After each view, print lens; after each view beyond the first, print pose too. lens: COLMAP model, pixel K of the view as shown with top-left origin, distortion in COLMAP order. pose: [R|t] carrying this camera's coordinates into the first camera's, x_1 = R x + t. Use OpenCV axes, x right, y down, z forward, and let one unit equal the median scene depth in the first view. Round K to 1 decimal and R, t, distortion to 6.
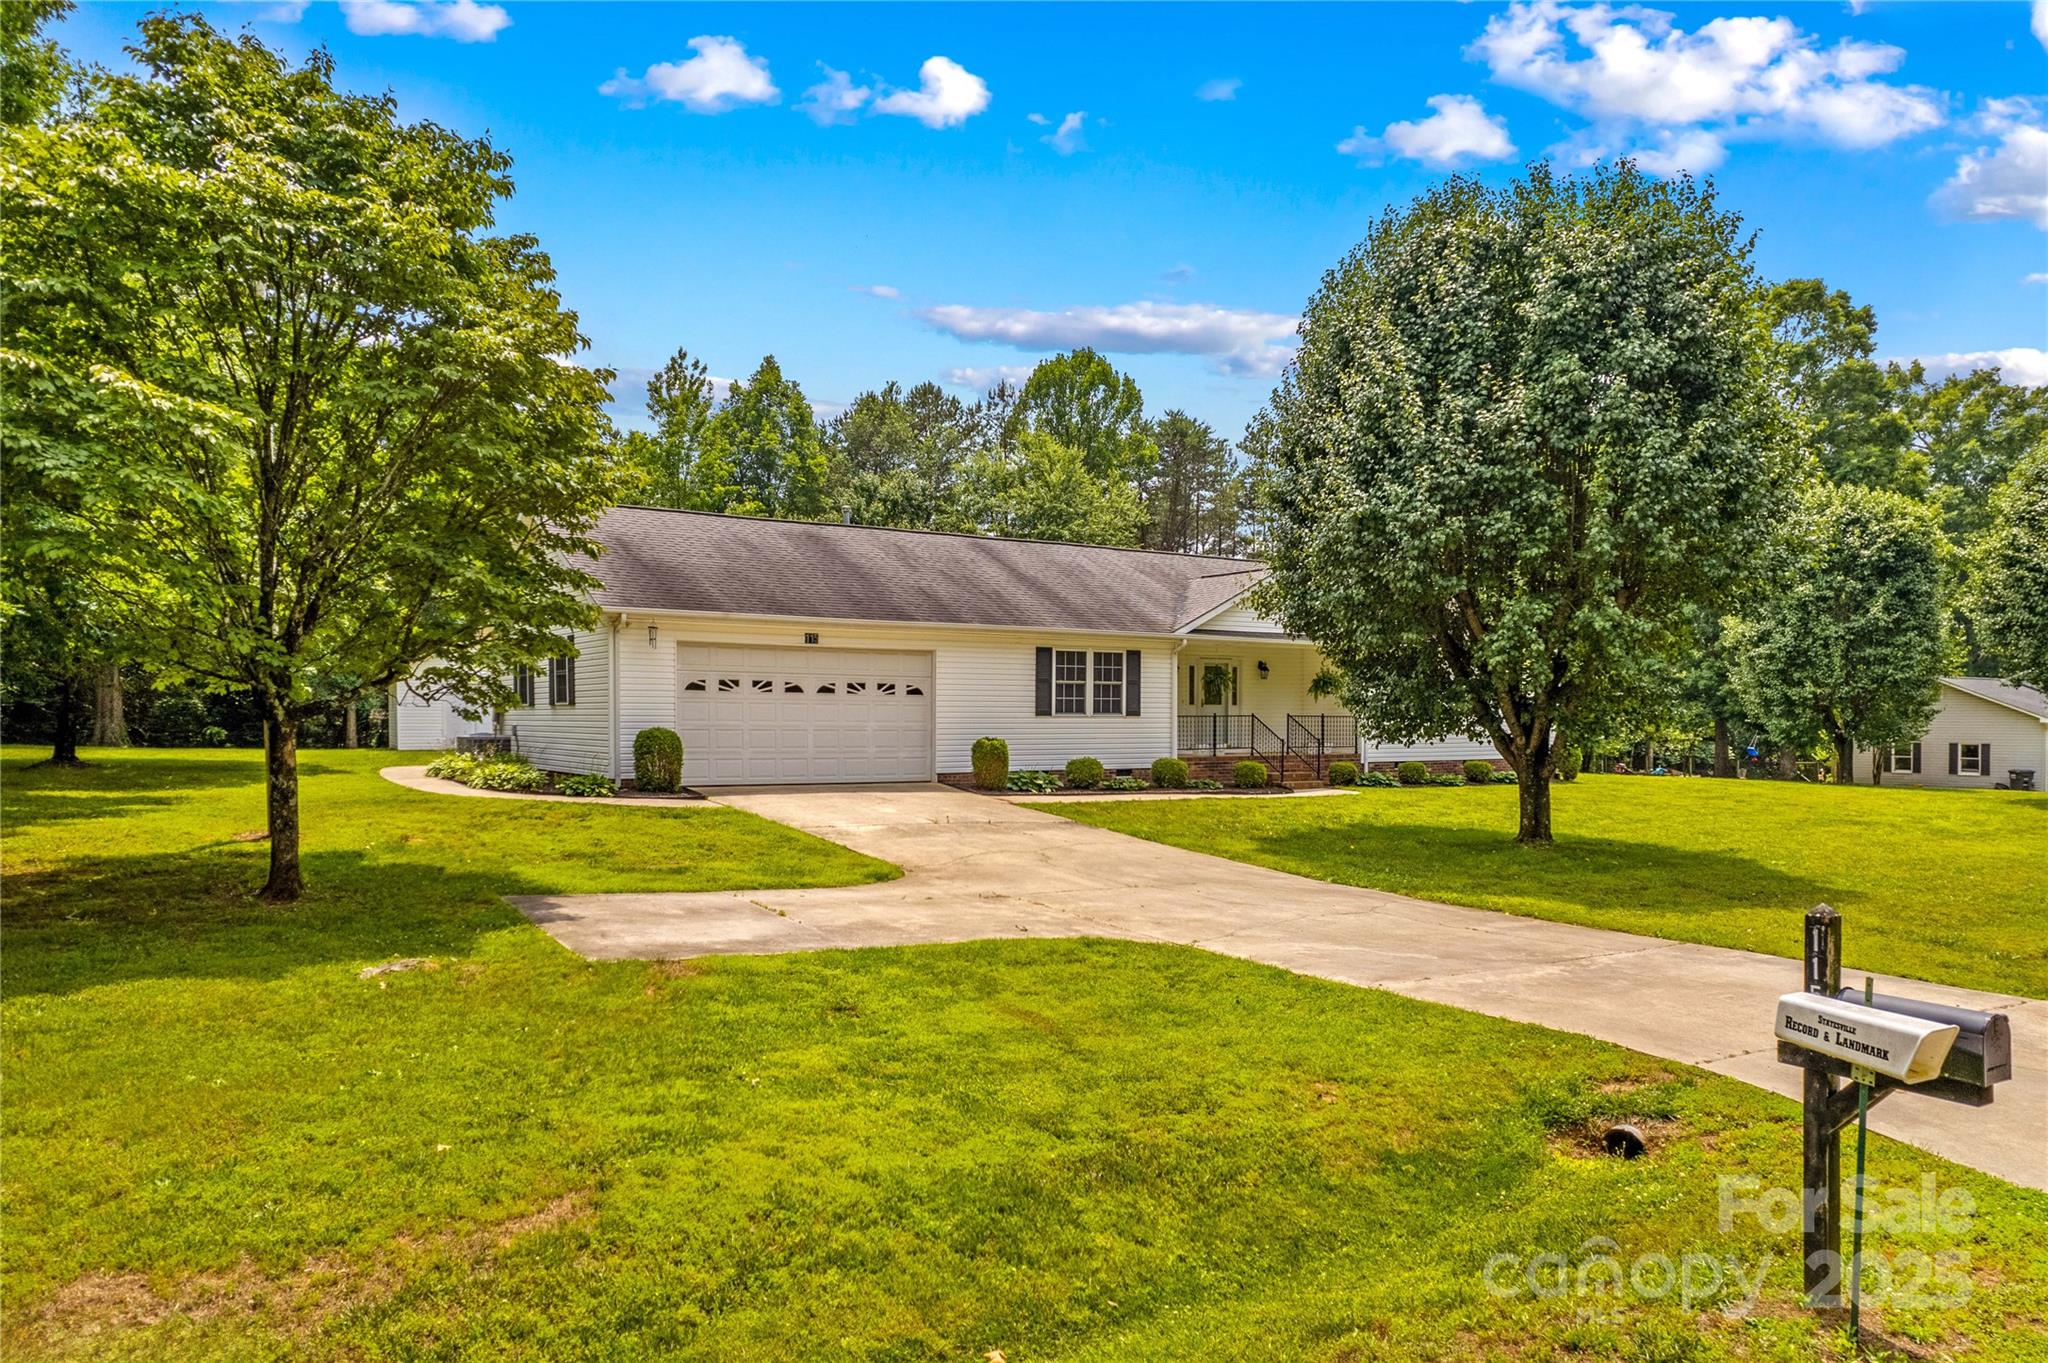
lens RADIAL K [[1338.3, 0, 1002.1], [0, 1338.3, 712.2], [0, 0, 1]] dist [-0.005517, 0.000121]
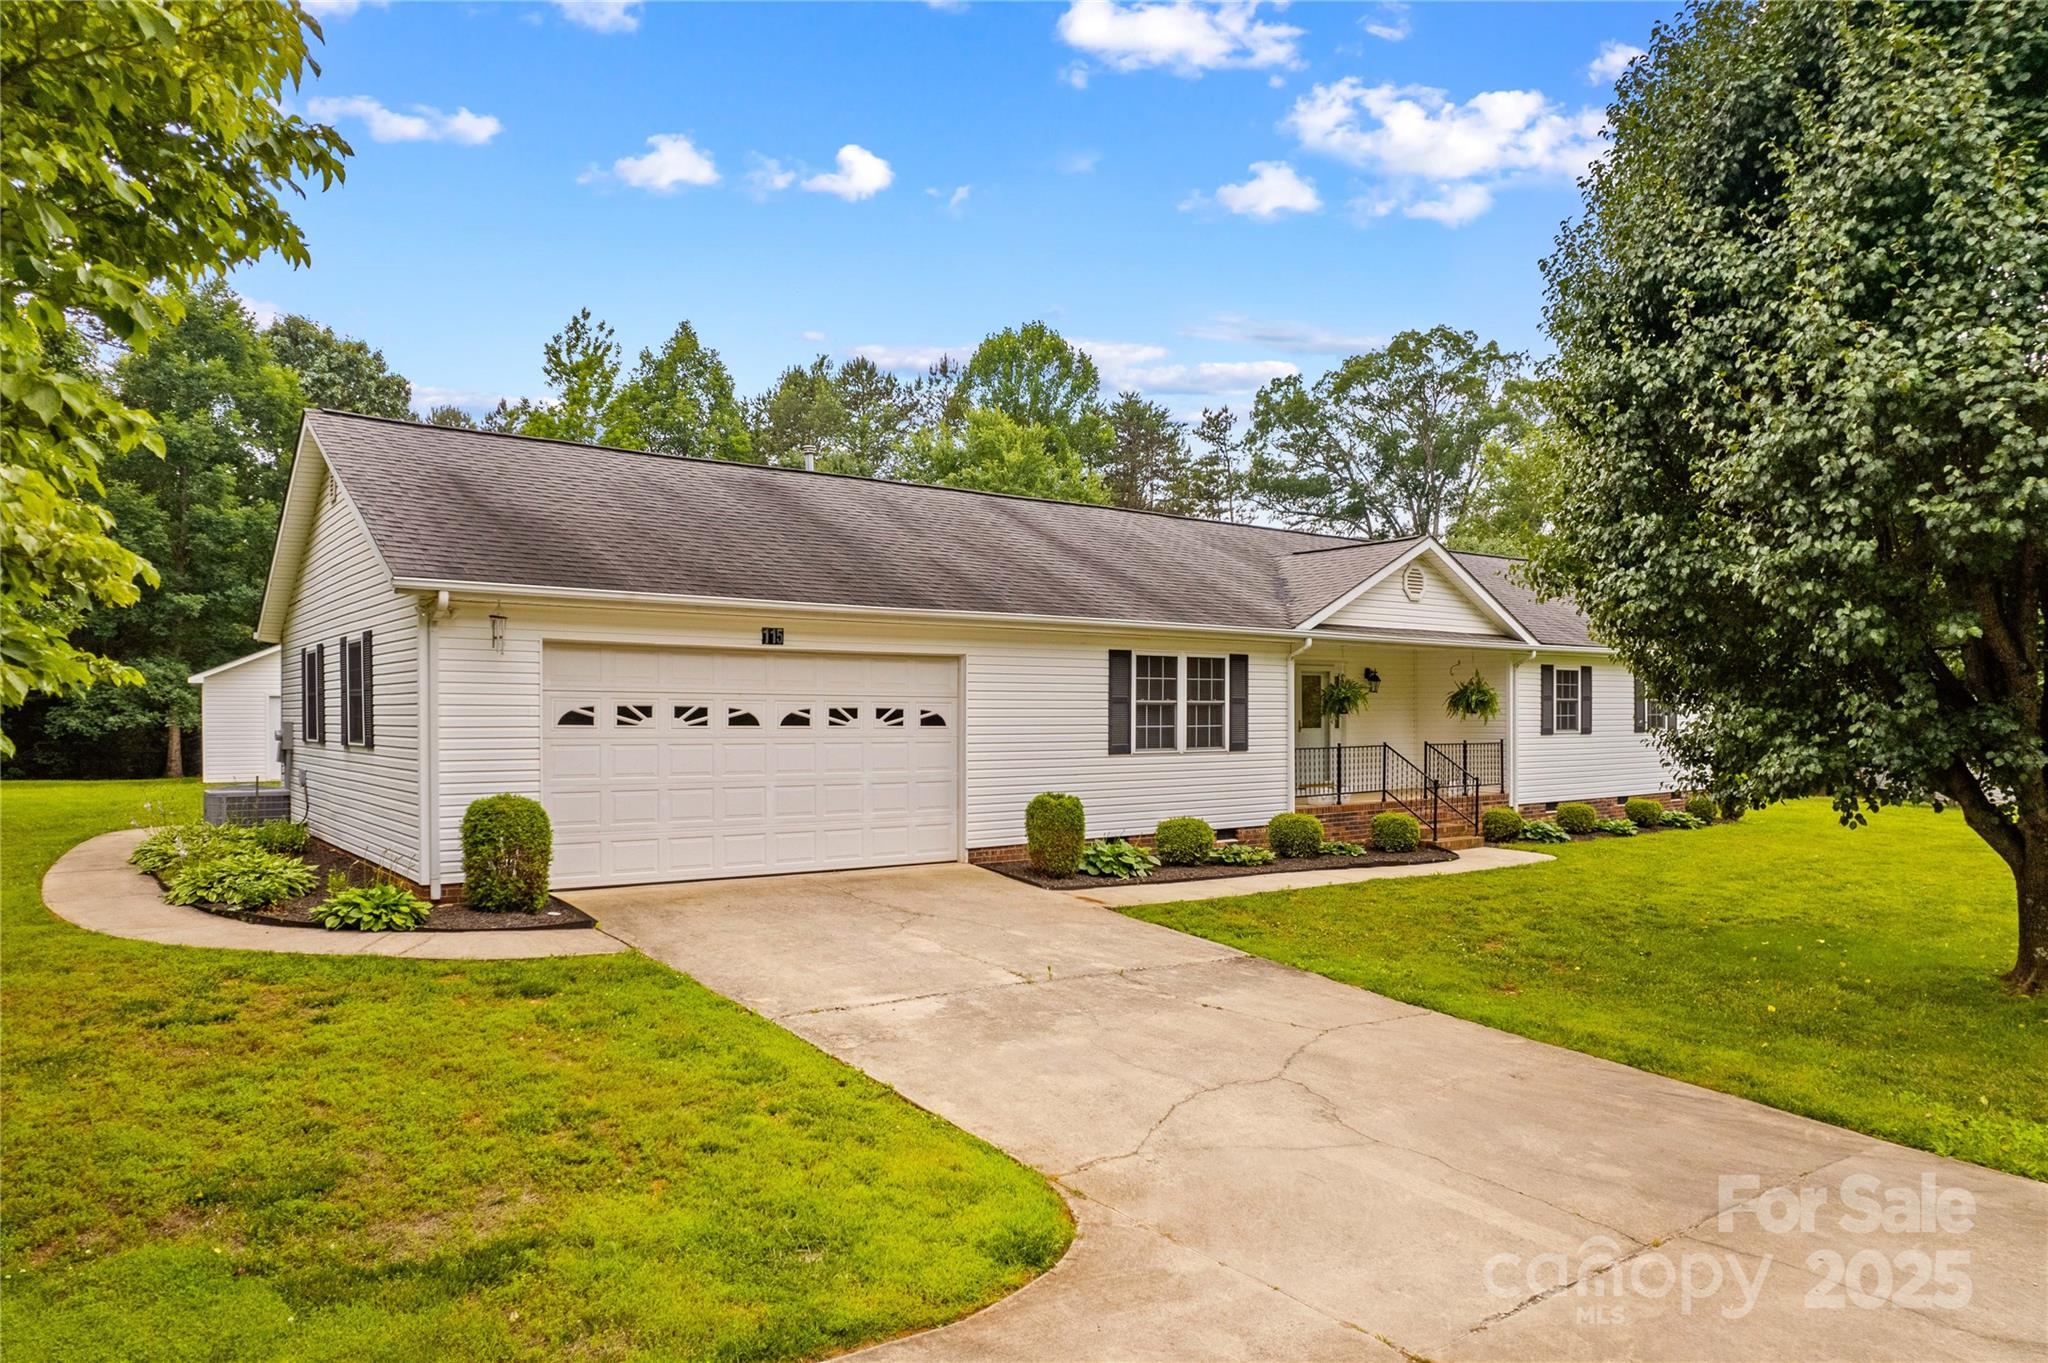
lens RADIAL K [[1304.4, 0, 1024.0], [0, 1304.4, 681.5], [0, 0, 1]] dist [-0.052526, 0.000213]
pose [[0.996194, -0.003182, 0.087109, -0.069124], [0.005122, 0.999744, -0.022052, -0.018050], [-0.087016, 0.022414, 0.995955, 0.345779]]
